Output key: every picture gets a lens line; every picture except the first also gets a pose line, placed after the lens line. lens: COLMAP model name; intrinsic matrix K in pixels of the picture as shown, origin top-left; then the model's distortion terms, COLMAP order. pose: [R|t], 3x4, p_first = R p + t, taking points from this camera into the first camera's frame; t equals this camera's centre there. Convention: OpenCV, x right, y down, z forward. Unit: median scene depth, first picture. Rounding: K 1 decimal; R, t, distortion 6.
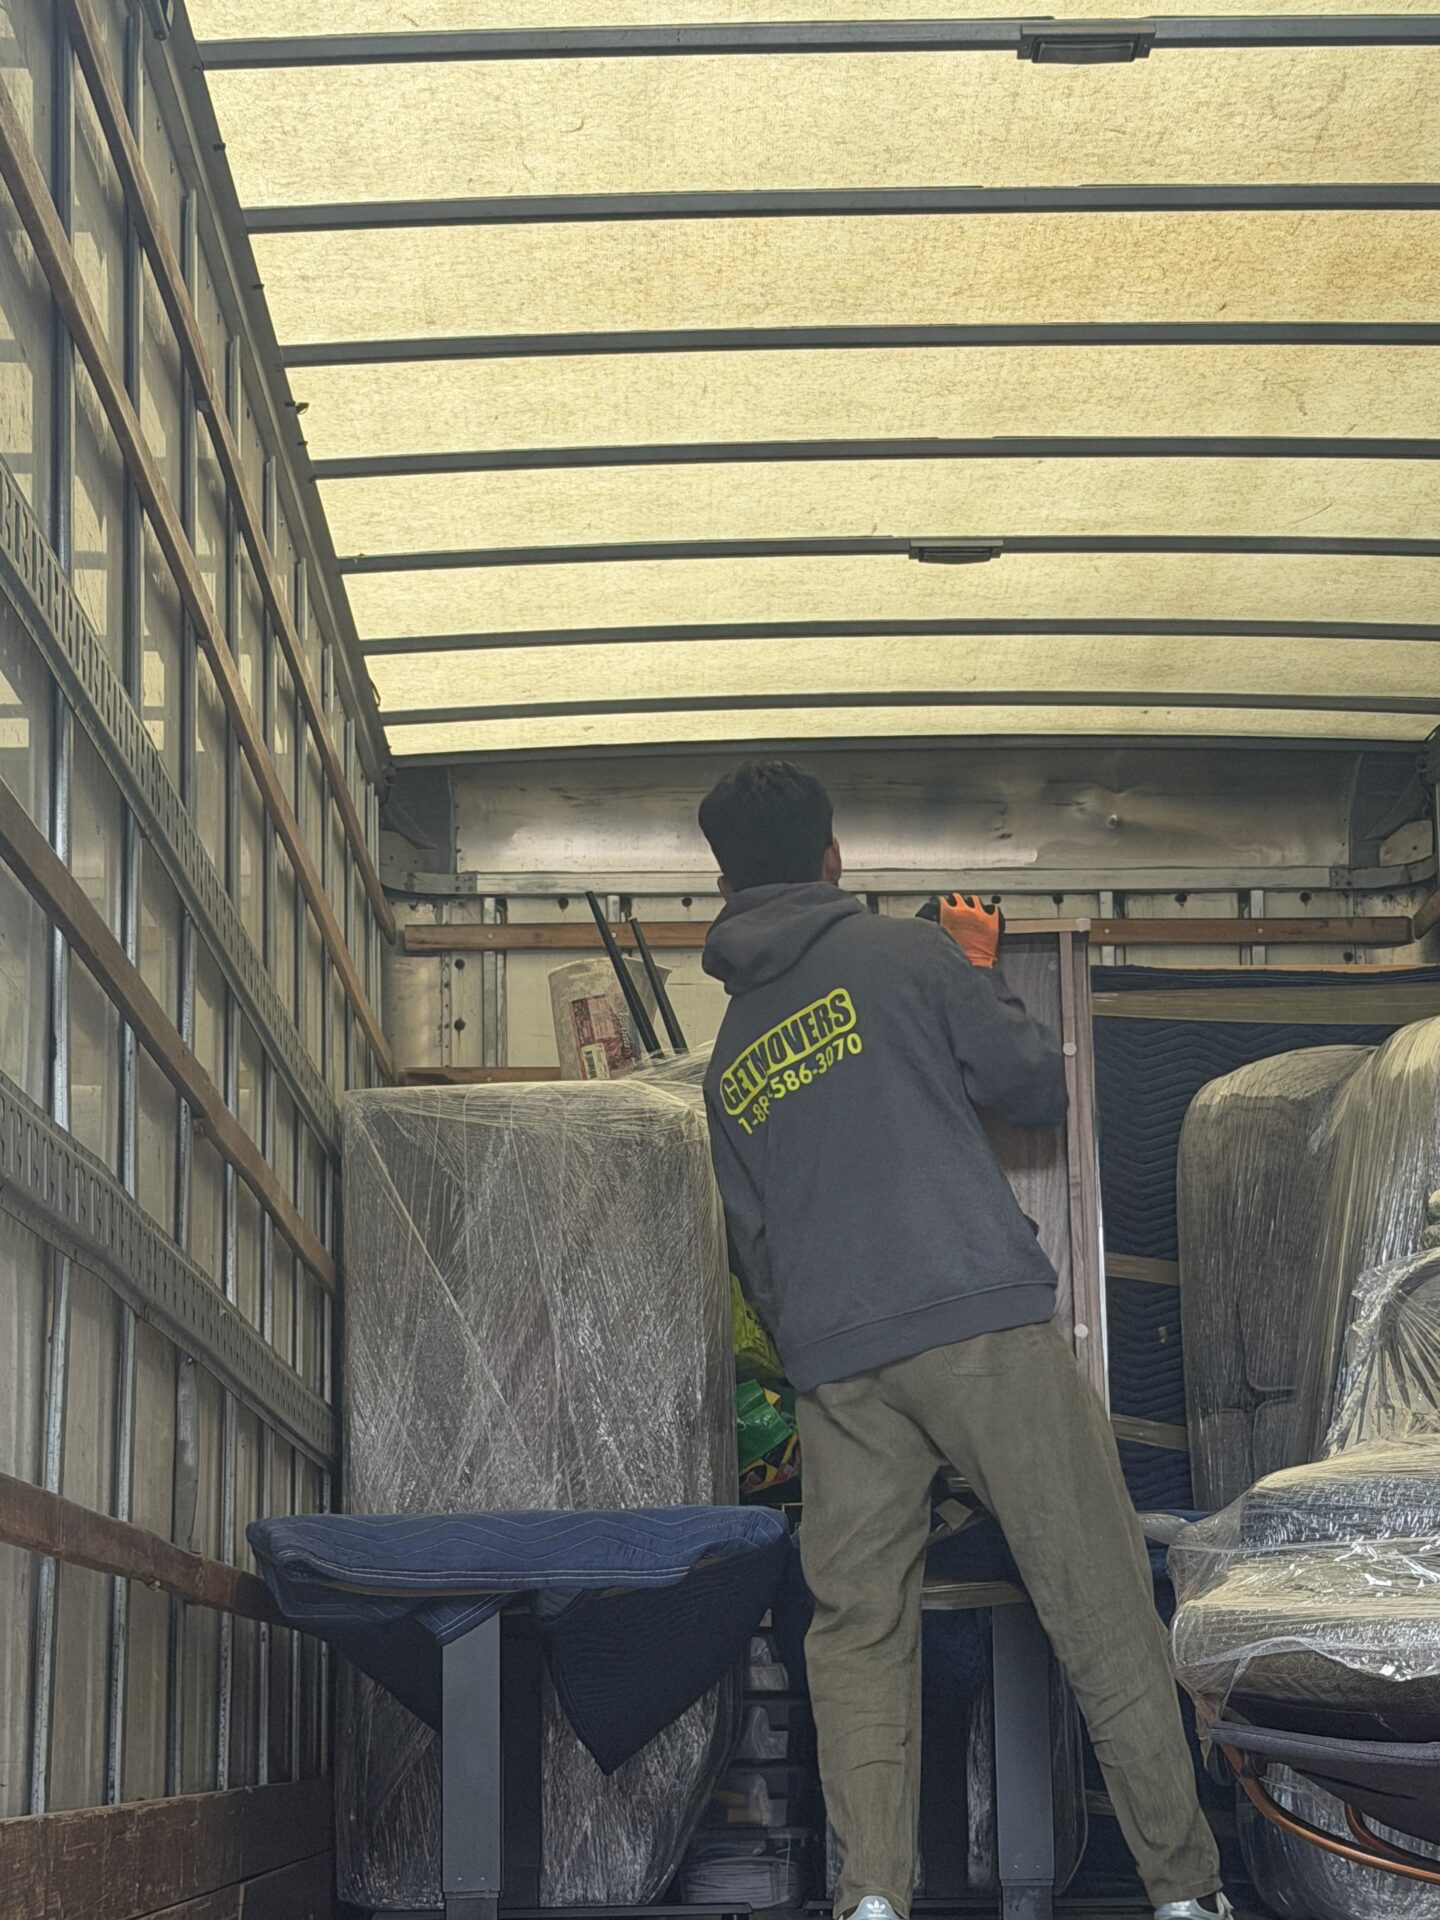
lens RADIAL K [[3957.3, 0, 698.5], [0, 3957.3, 993.5], [0, 0, 1]] dist [0.114768, 0.000000]
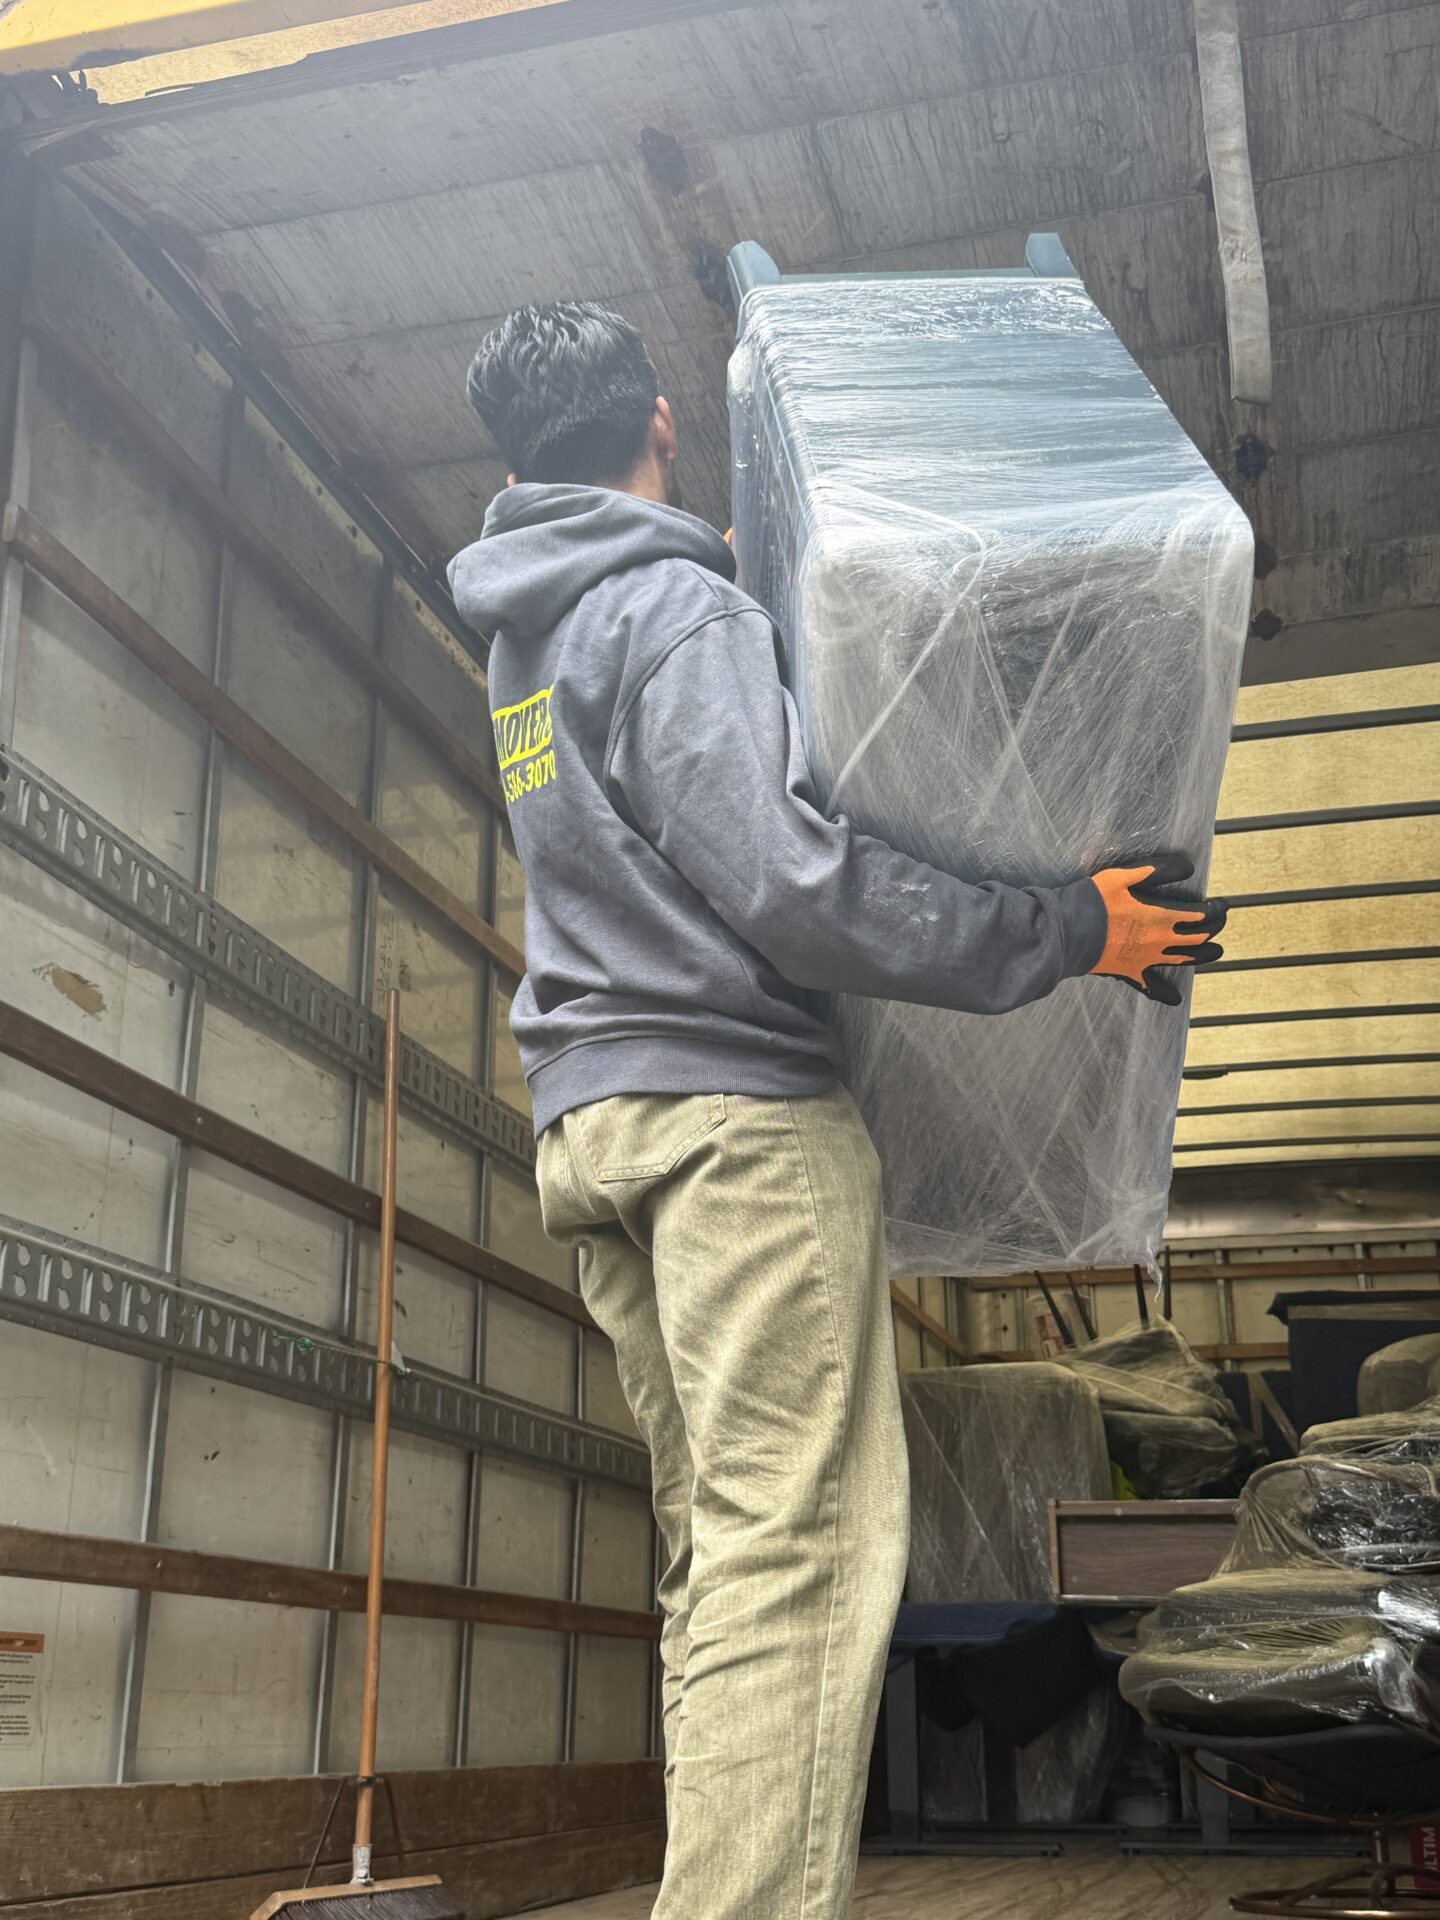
lens RADIAL K [[2144.5, 0, 739.6], [0, 2144.5, 968.0], [0, 0, 1]] dist [0.083348, 0.000000]
pose [[0.961045, -0.078547, -0.264997, 0.132409], [0.038435, 0.987433, -0.153291, -0.012380], [0.273707, 0.137134, 0.951987, -0.050667]]
